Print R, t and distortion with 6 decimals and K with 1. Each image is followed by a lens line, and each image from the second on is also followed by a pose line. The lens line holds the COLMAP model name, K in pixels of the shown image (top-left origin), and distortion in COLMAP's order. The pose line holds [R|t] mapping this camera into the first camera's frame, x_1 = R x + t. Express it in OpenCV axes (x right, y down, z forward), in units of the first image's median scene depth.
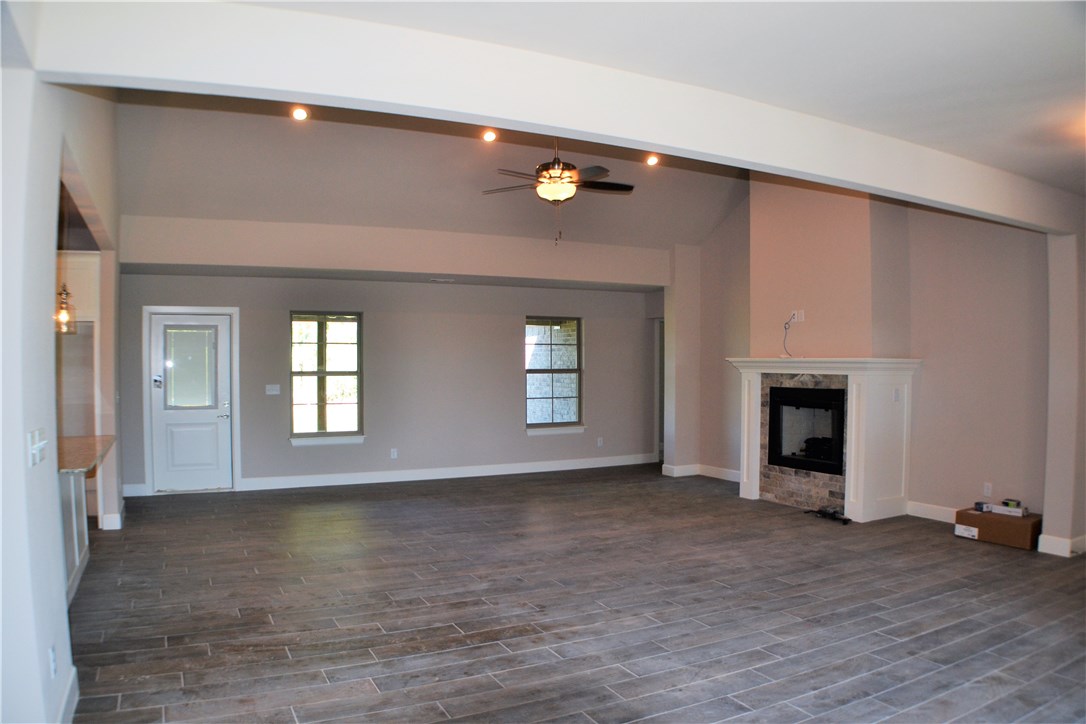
lens RADIAL K [[768.8, 0, 540.8], [0, 768.8, 393.5], [0, 0, 1]] dist [-0.190805, 0.040389]
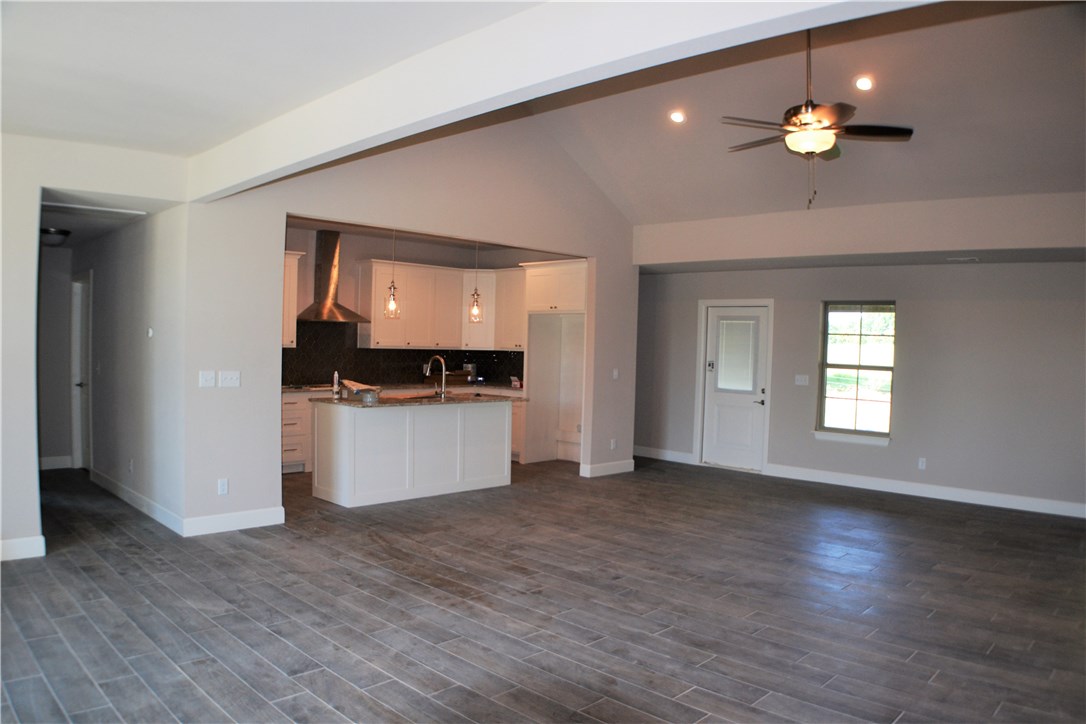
lens RADIAL K [[768.8, 0, 529.2], [0, 768.8, 402.9], [0, 0, 1]] dist [-0.190805, 0.040389]
pose [[0.305543, 0.077822, -0.948993, 0.606016], [-0.063079, 0.996119, 0.061378, -0.017261], [0.950086, 0.041108, 0.309267, 0.440812]]
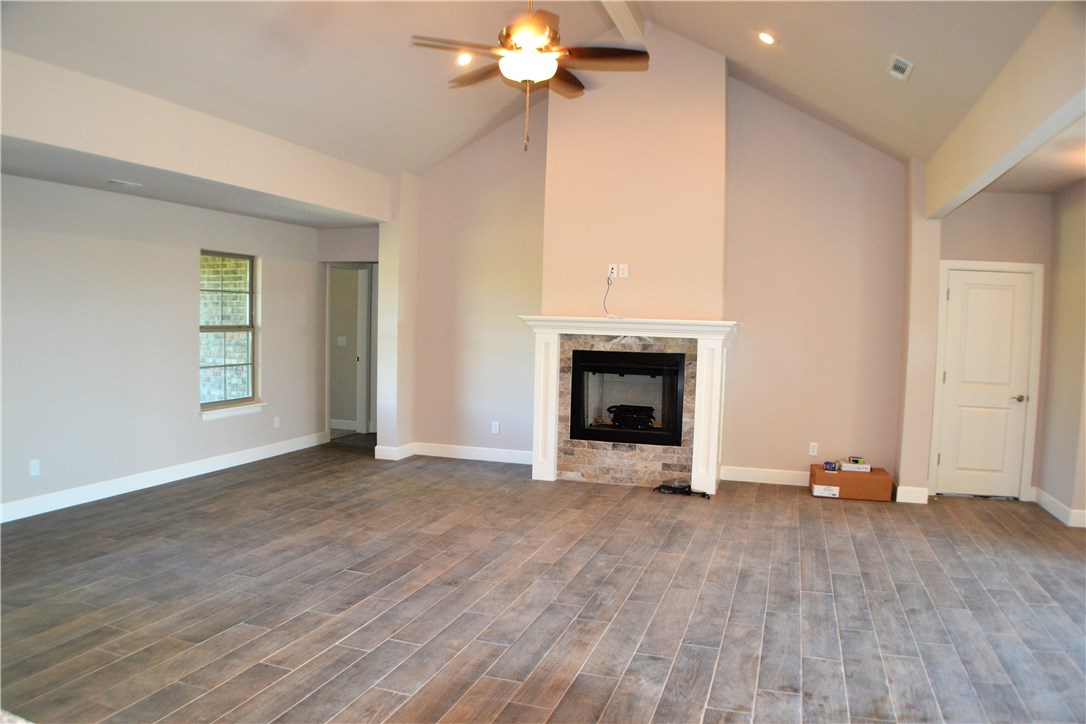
lens RADIAL K [[768.8, 0, 536.8], [0, 768.8, 389.3], [0, 0, 1]] dist [-0.190805, 0.040389]
pose [[0.712525, -0.043907, 0.700271, -0.400062], [0.004065, 0.998282, 0.058456, -0.018117], [-0.701635, -0.038805, 0.711479, 0.460758]]
